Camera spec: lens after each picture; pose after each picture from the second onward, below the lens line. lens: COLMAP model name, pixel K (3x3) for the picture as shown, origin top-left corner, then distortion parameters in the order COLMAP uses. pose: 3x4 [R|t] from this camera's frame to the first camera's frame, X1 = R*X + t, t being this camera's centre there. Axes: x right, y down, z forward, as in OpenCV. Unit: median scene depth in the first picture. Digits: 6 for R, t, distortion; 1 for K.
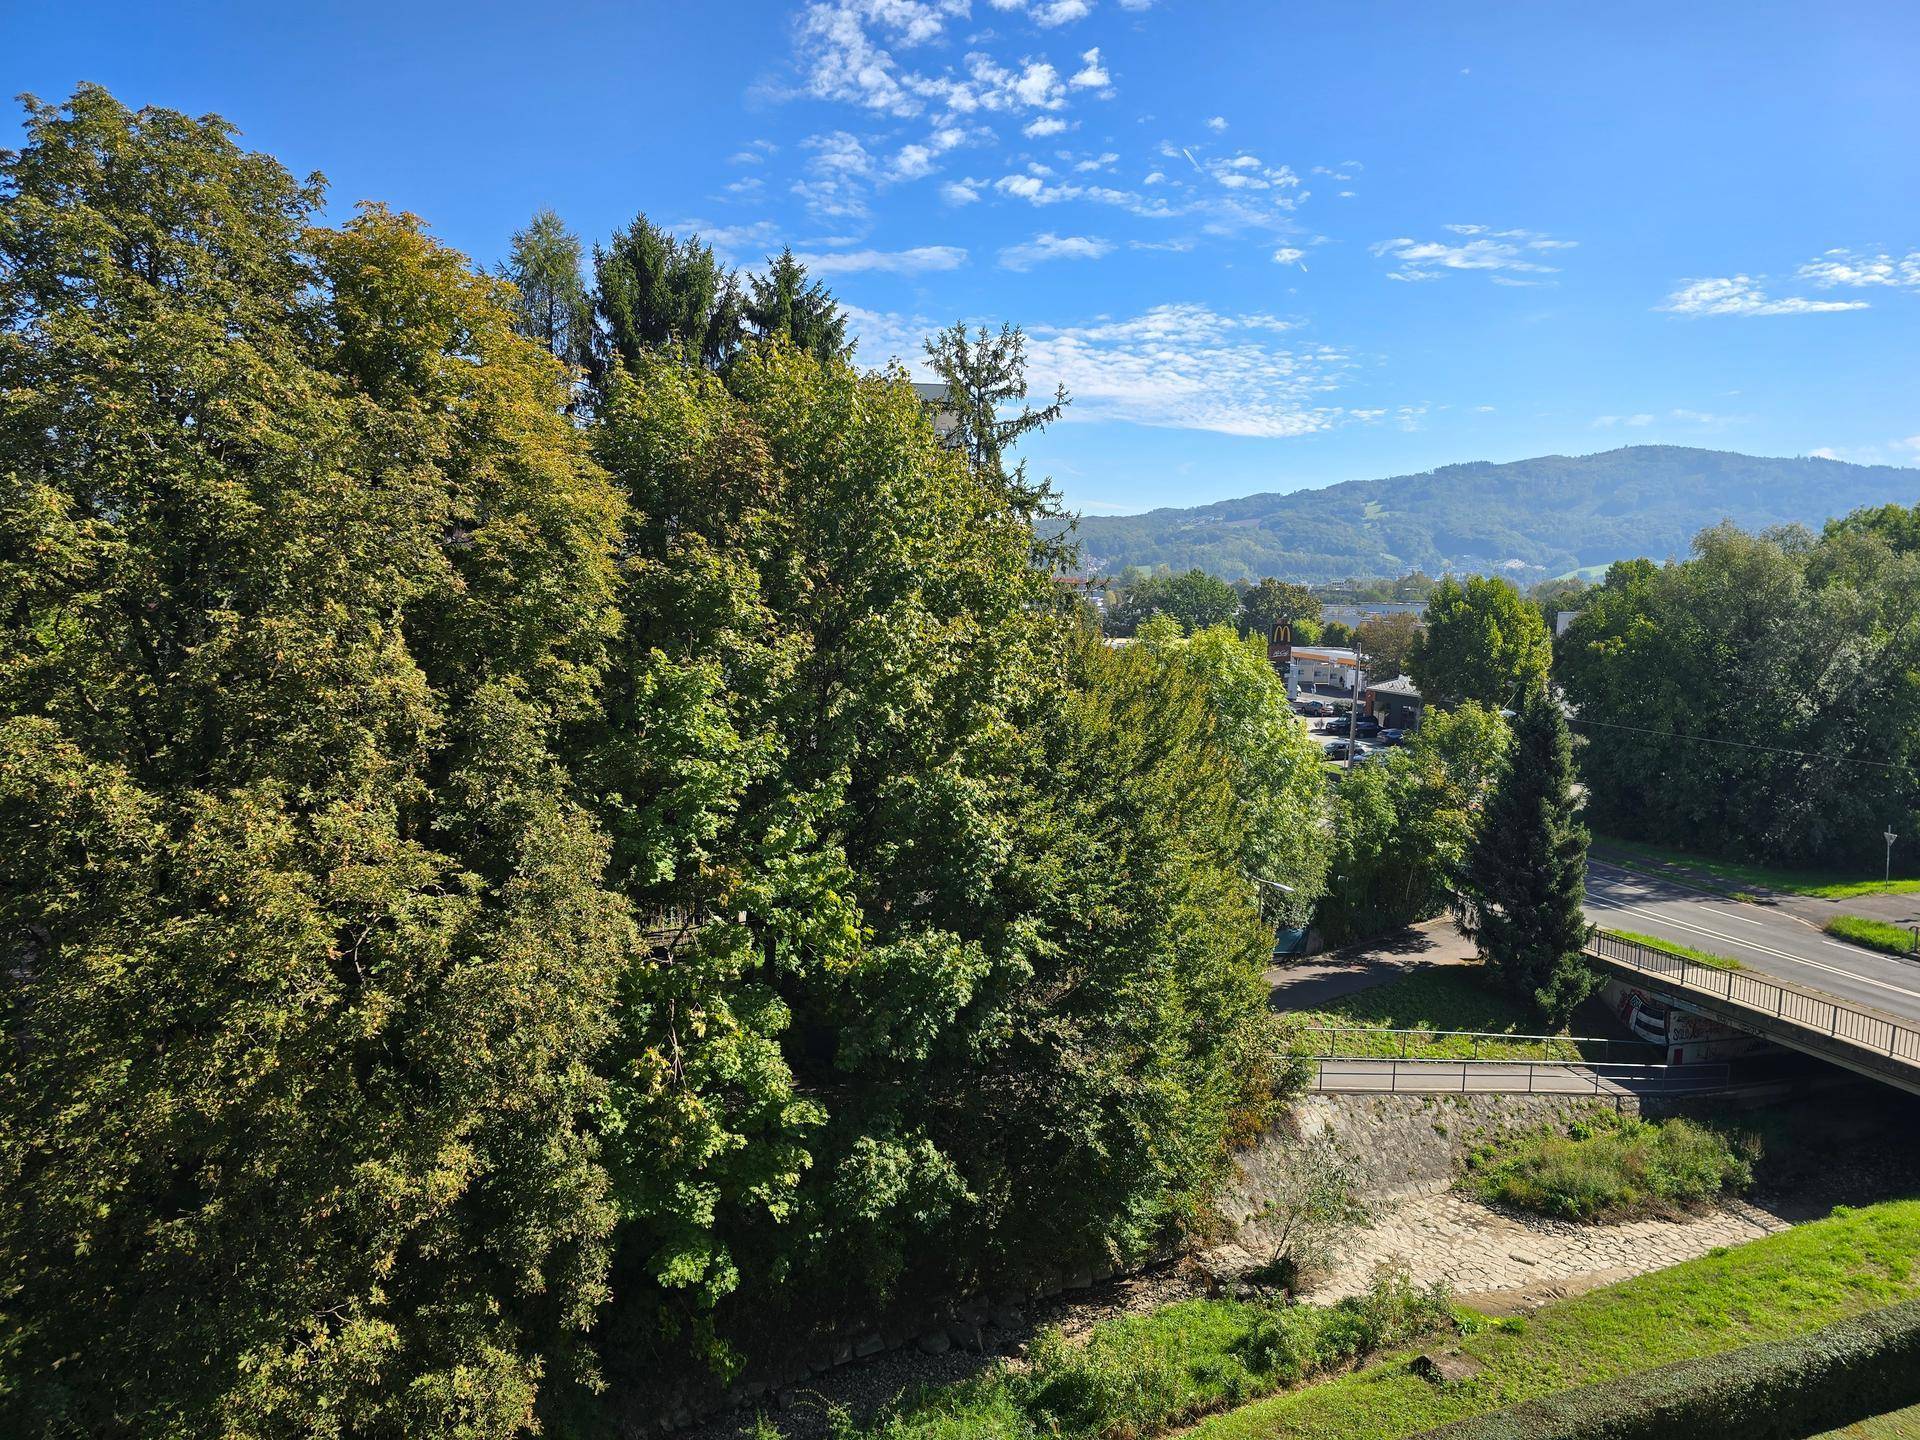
lens RADIAL K [[1276.1, 0, 964.5], [0, 1276.1, 703.5], [0, 0, 1]] dist [0.062923, -0.052009]
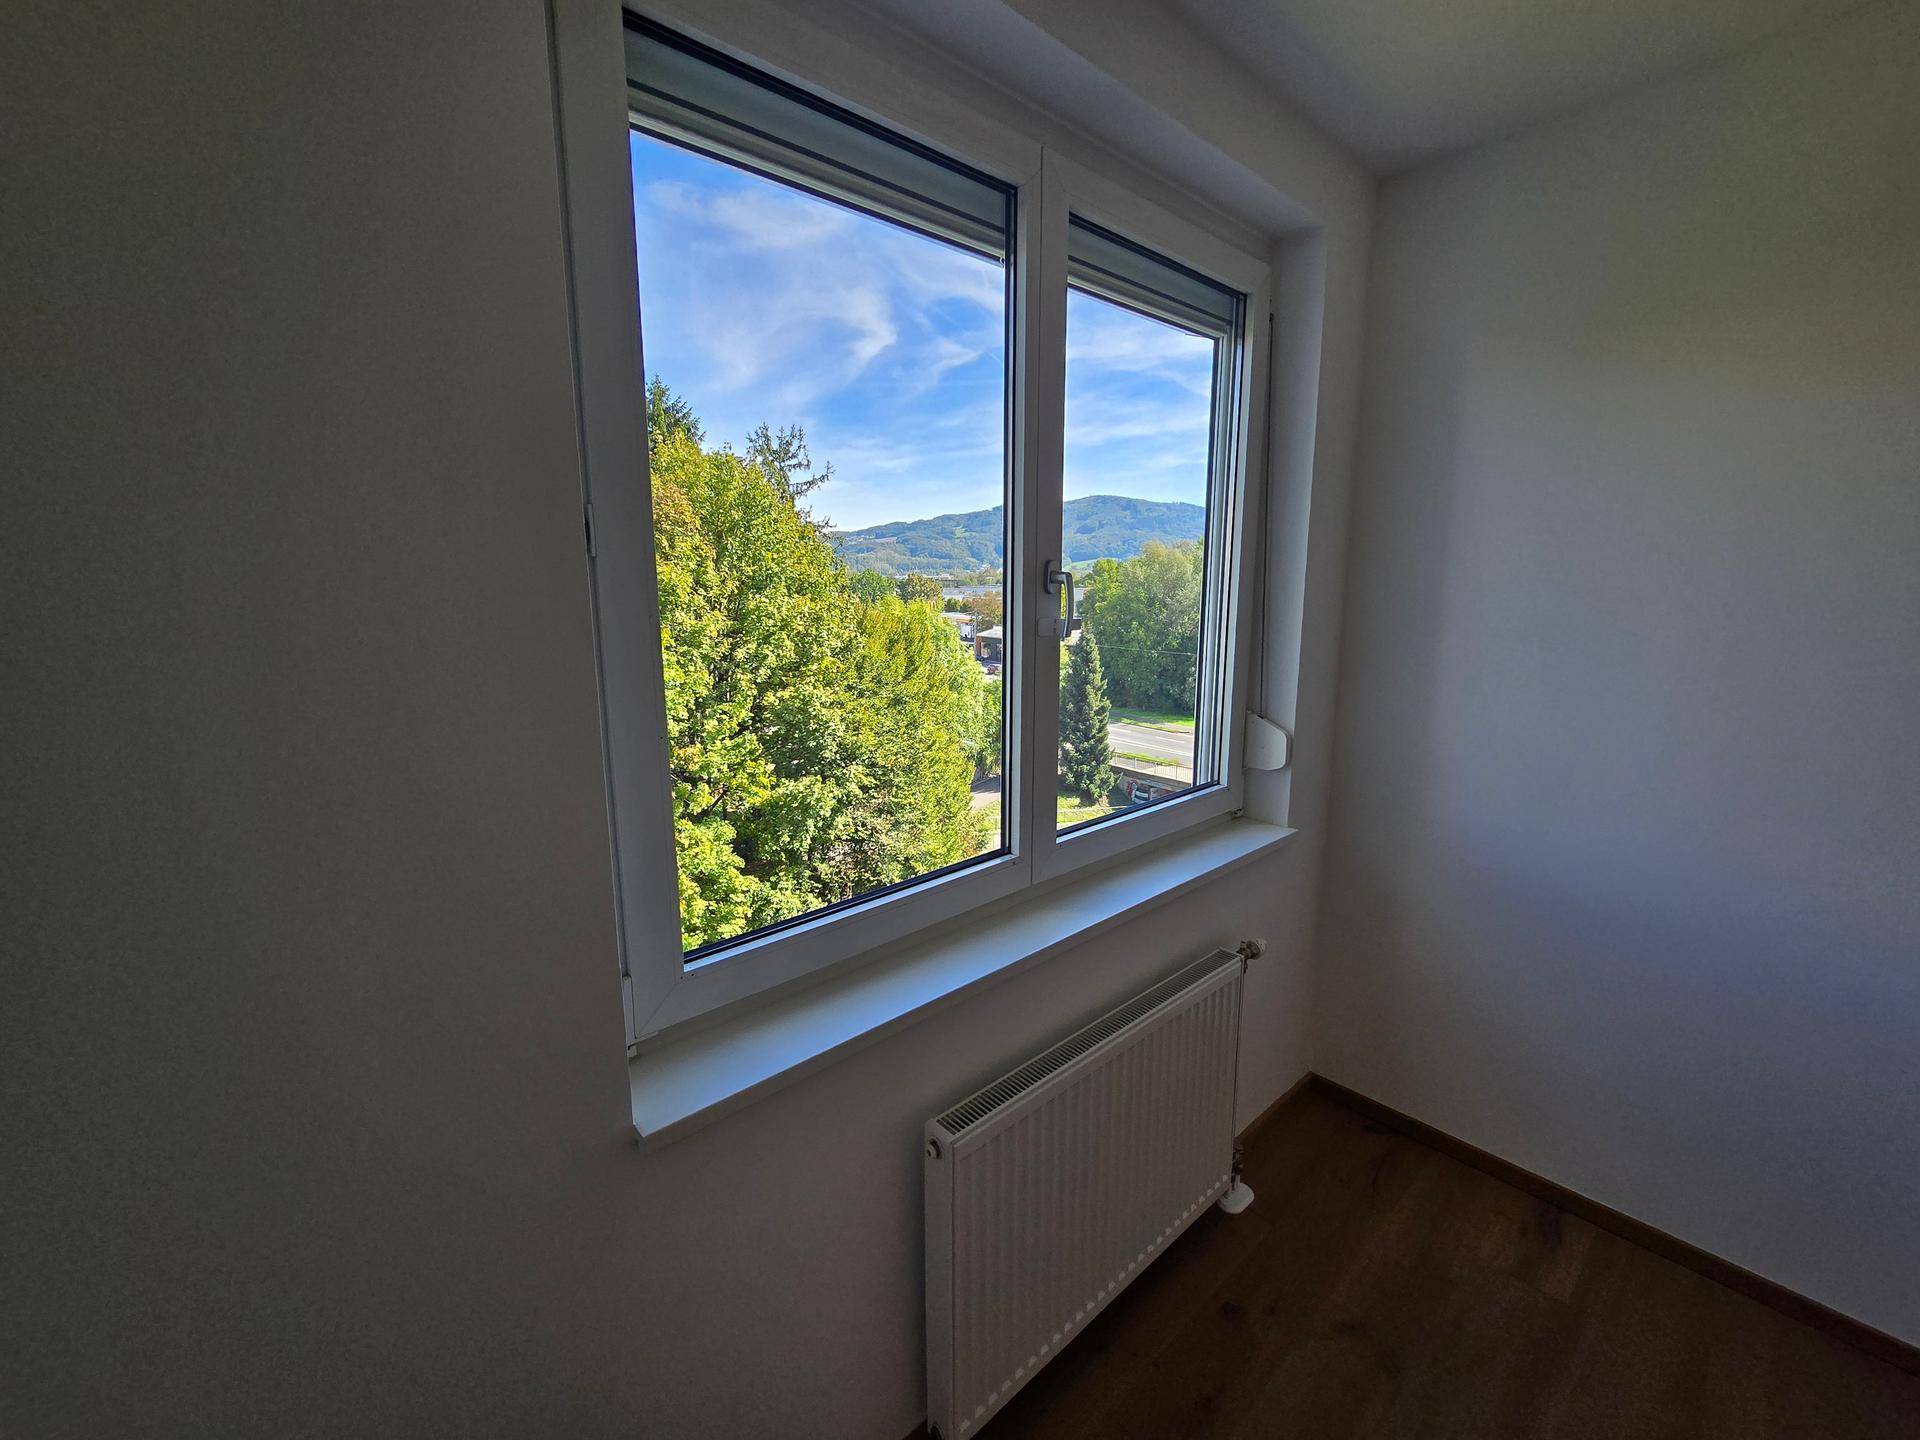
lens RADIAL K [[789.6, 0, 965.8], [0, 789.6, 690.2], [0, 0, 1]] dist [-0.045636, -0.000020]
pose [[0.951939, -0.073332, 0.297381, -0.110286], [0.059364, 0.996679, 0.055746, 0.009558], [-0.300481, -0.035413, 0.953130, -0.081665]]
